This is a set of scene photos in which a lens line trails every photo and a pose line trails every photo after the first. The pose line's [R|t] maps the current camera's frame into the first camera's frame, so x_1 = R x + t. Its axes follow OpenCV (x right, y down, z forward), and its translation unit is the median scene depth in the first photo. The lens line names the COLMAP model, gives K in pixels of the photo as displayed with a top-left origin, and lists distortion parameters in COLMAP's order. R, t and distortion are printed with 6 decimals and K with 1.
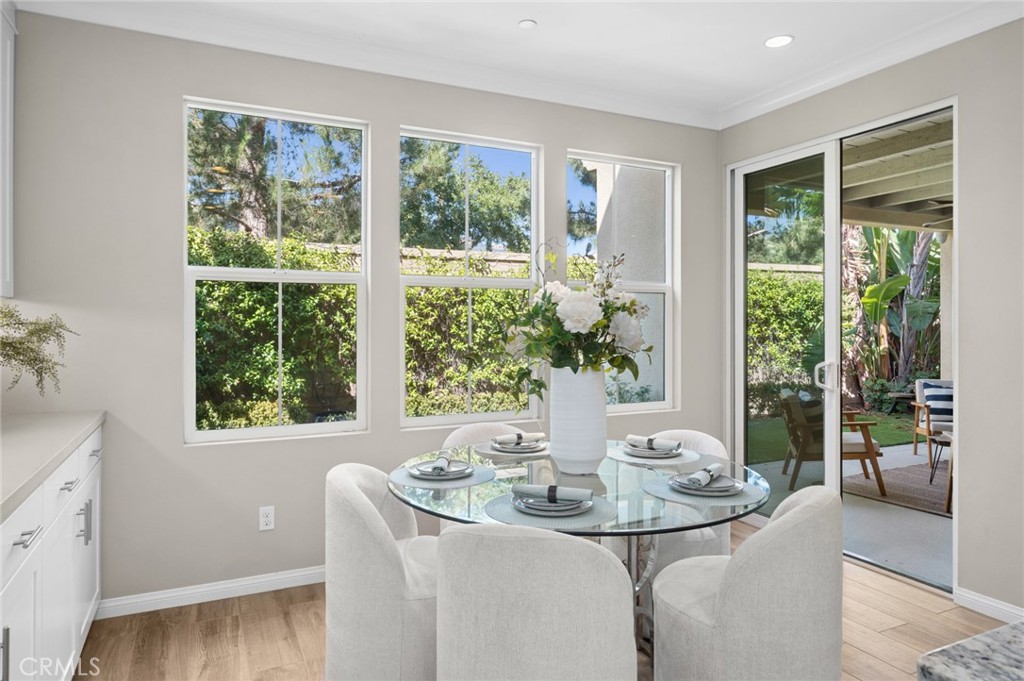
lens RADIAL K [[641.2, 0, 511.4], [0, 641.2, 337.3], [0, 0, 1]] dist [0.013071, -0.000885]
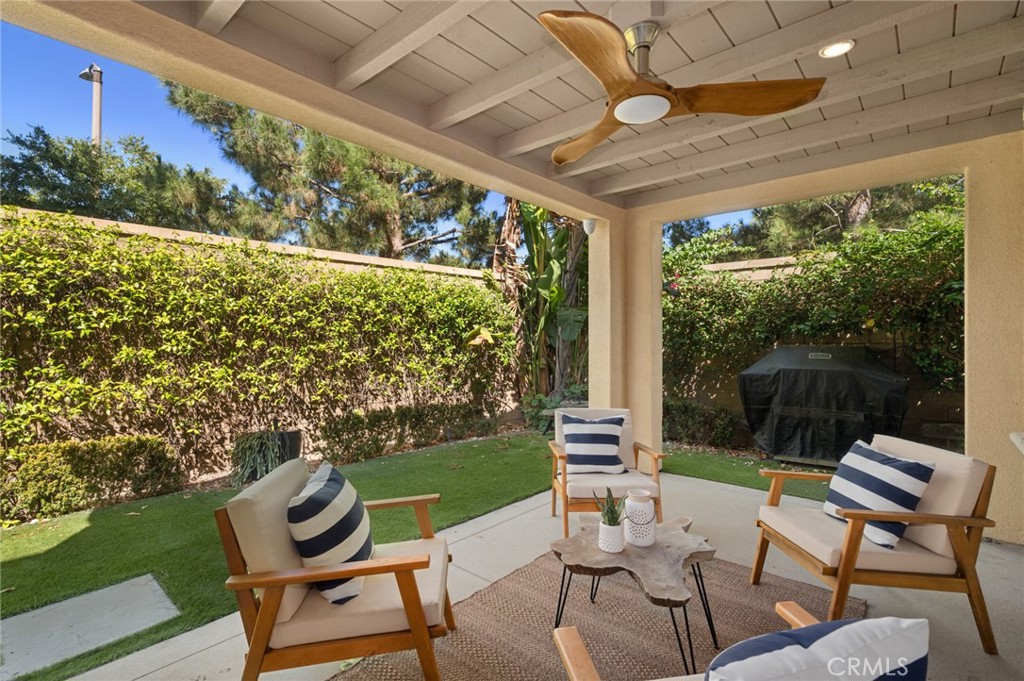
lens RADIAL K [[476.0, 0, 507.3], [0, 476.0, 339.6], [0, 0, 1]] dist [0.013328, -0.003382]
pose [[0.925421, 0.005040, 0.378906, 0.396569], [0.002891, 0.999789, -0.020359, -0.000029], [-0.378929, 0.019936, 0.925211, 0.555783]]
